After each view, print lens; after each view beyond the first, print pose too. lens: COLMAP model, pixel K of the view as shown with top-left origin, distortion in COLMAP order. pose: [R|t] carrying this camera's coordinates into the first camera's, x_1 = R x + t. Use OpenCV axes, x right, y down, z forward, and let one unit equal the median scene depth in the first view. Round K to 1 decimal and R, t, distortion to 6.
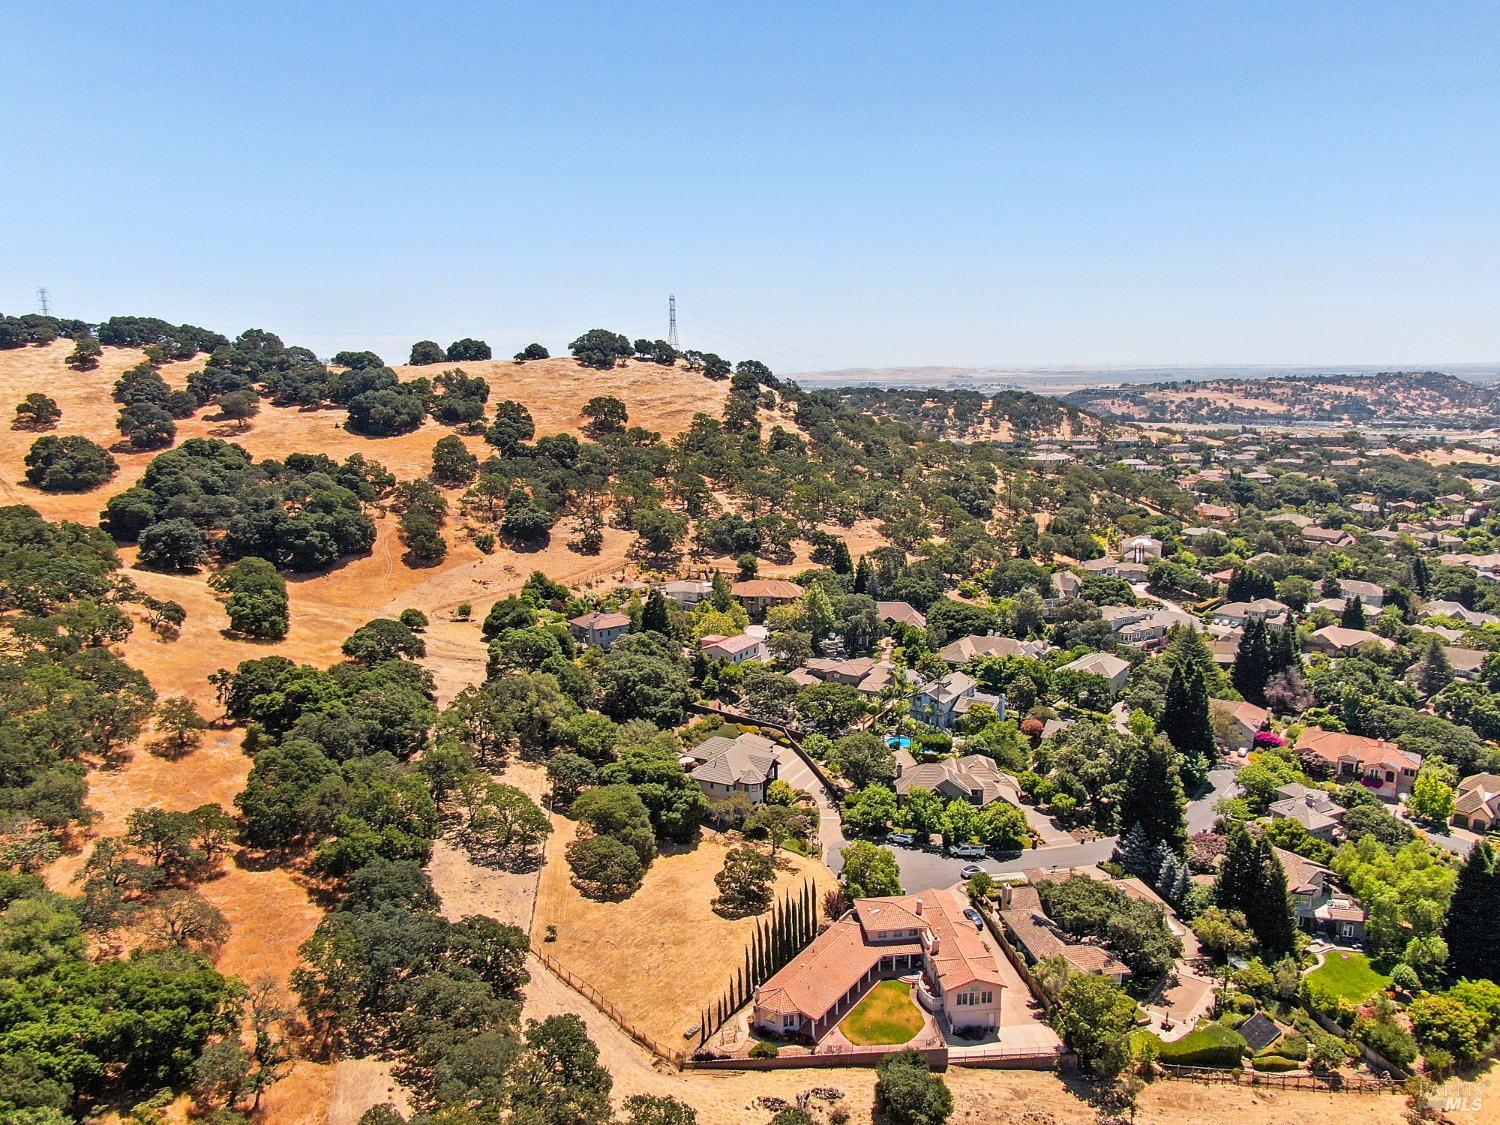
lens RADIAL K [[1078.7, 0, 749.9], [0, 1078.7, 564.7], [0, 0, 1]] dist [-0.021550, 0.007701]
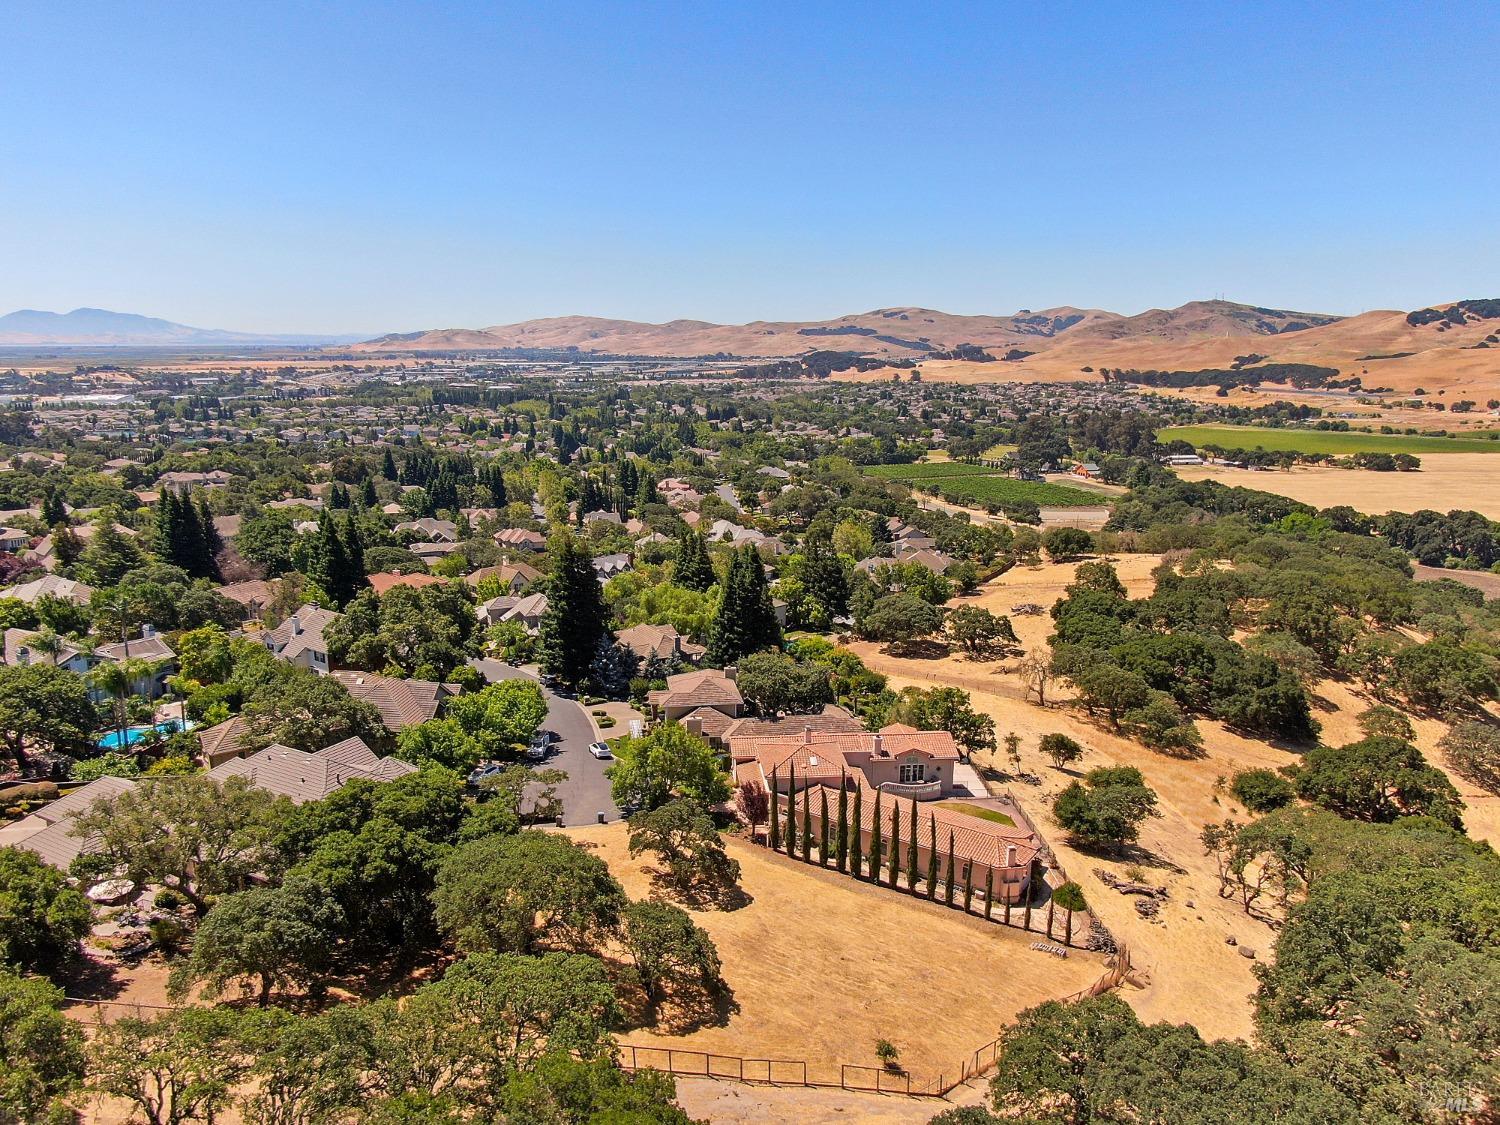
lens RADIAL K [[1078.7, 0, 749.9], [0, 1078.7, 564.7], [0, 0, 1]] dist [-0.021550, 0.007701]
pose [[0.012008, -0.188549, 0.981990, -0.410844], [0.173099, 0.967626, 0.183674, 0.036811], [-0.984831, 0.167776, 0.044256, 0.703640]]
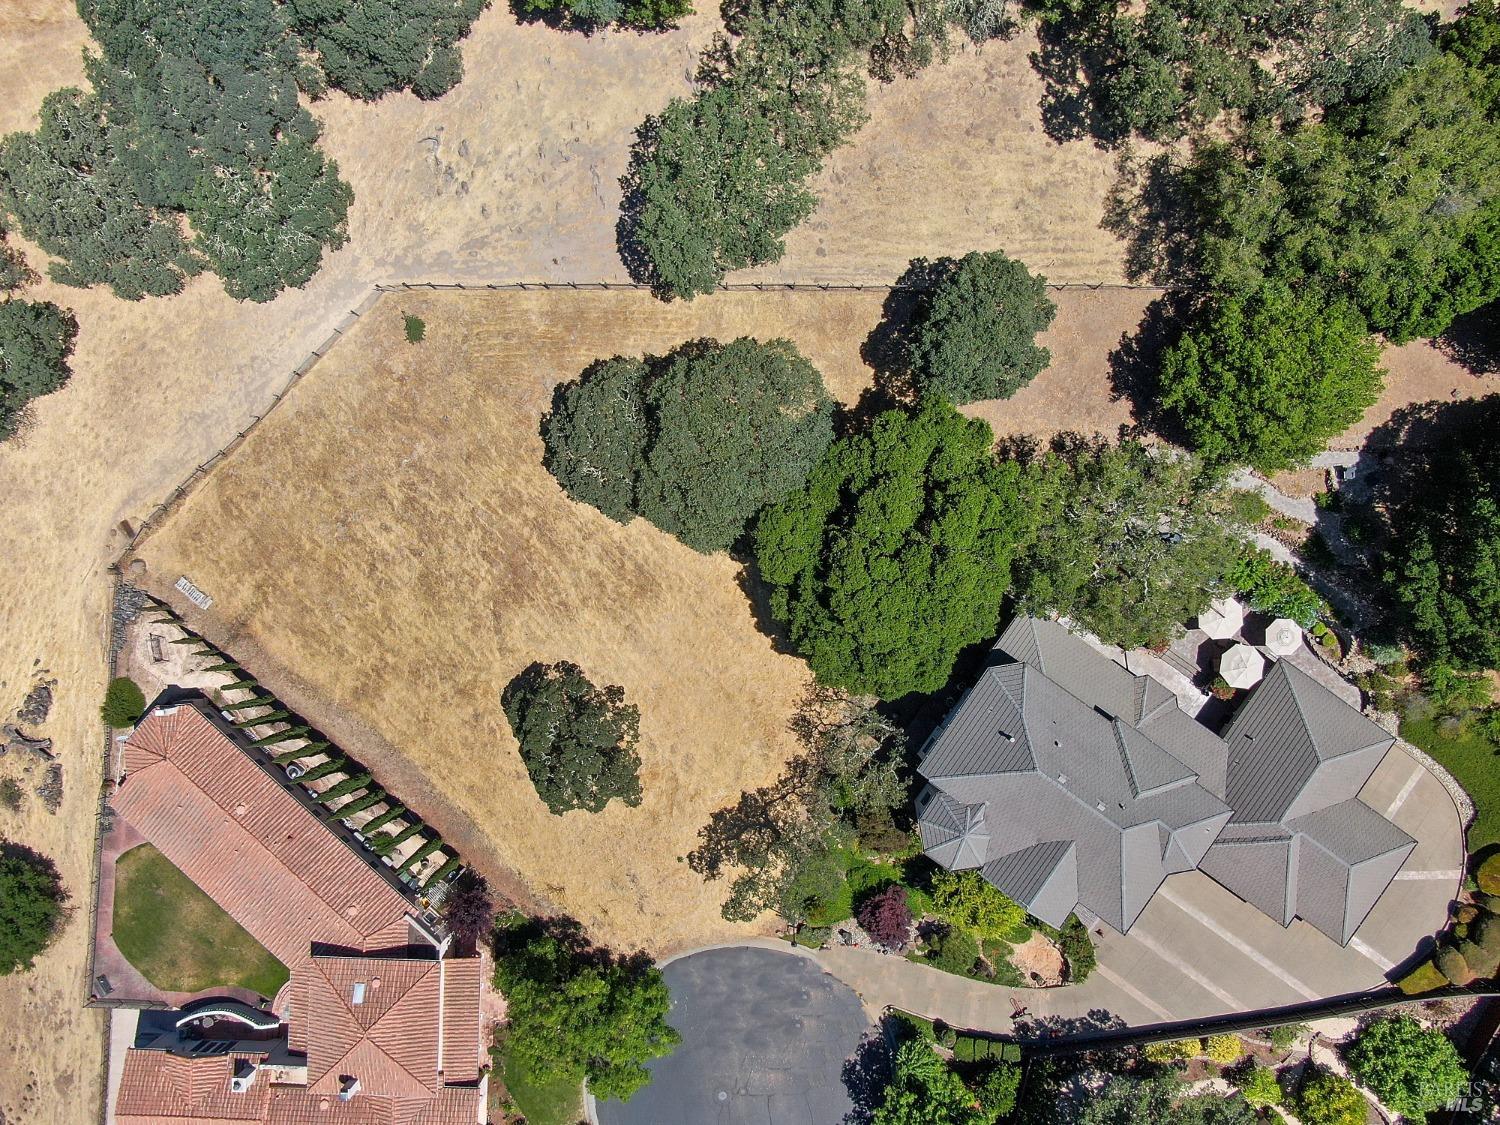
lens RADIAL K [[1078.7, 0, 749.9], [0, 1078.7, 564.7], [0, 0, 1]] dist [-0.021550, 0.007701]
pose [[-0.127613, 0.991810, -0.005337, -0.066014], [-0.165163, -0.015944, 0.986137, -0.123629], [0.977976, 0.126725, 0.165845, 0.759917]]
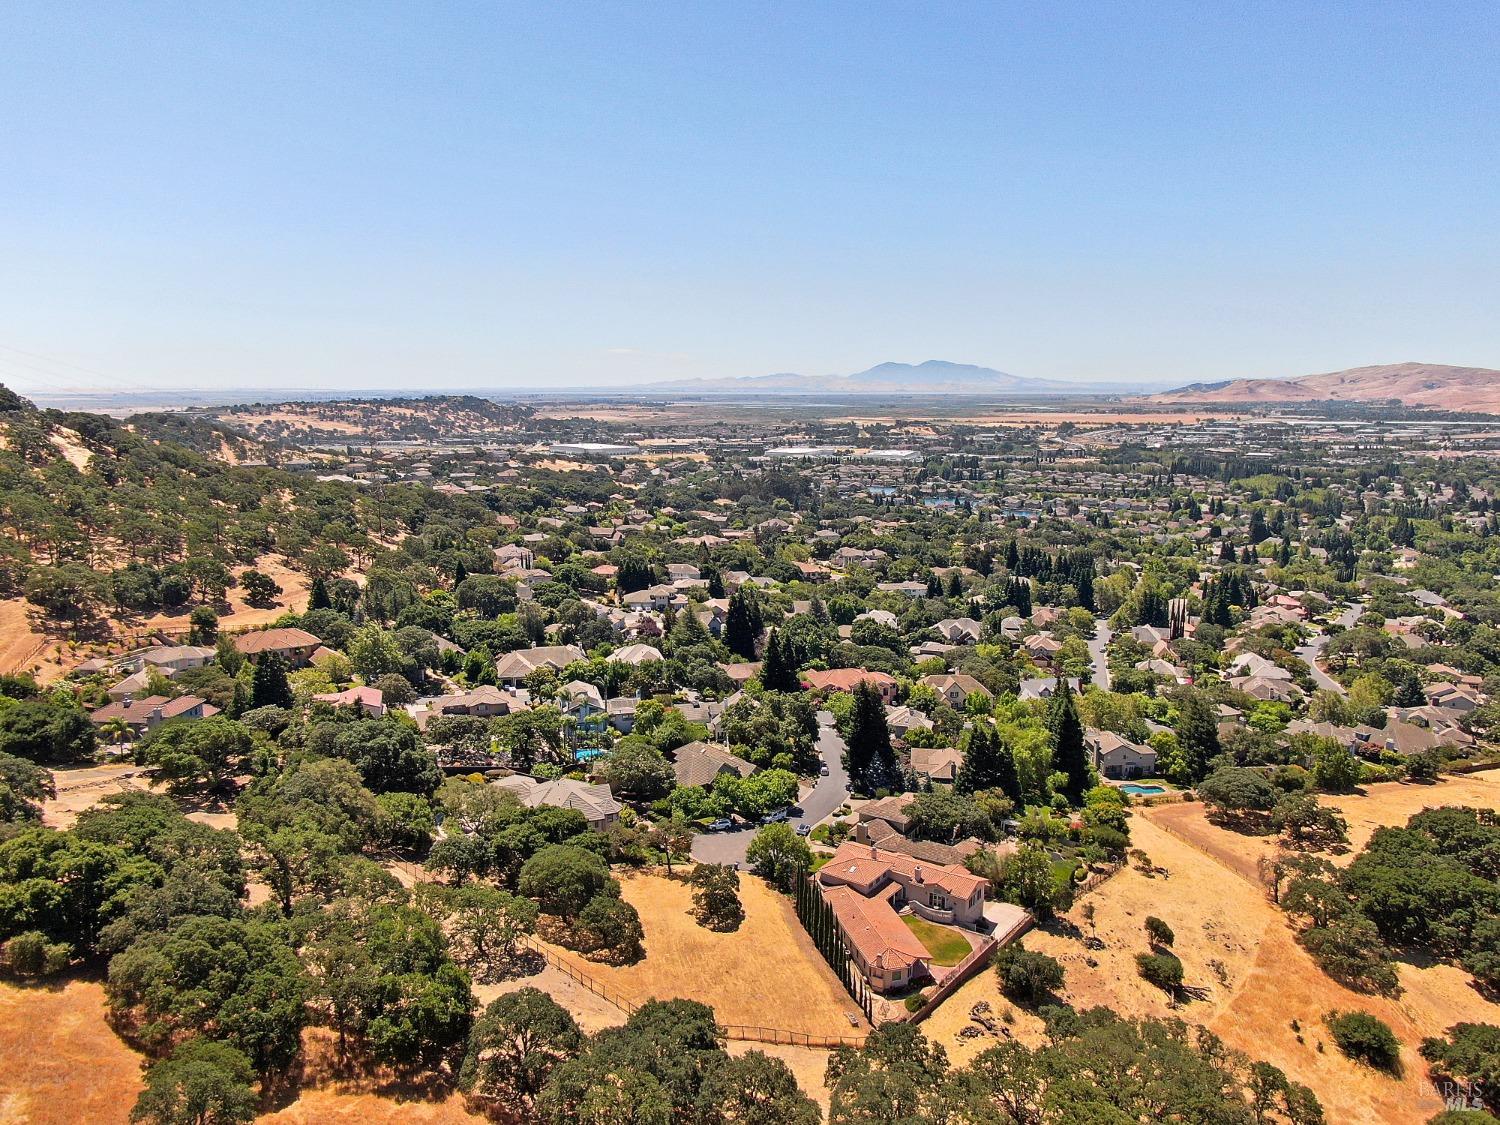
lens RADIAL K [[1078.7, 0, 749.9], [0, 1078.7, 564.7], [0, 0, 1]] dist [-0.021550, 0.007701]
pose [[0.661213, -0.108285, 0.742342, -0.528607], [0.124170, 0.991676, 0.034055, -0.028187], [-0.739851, 0.069659, 0.669155, 0.224266]]
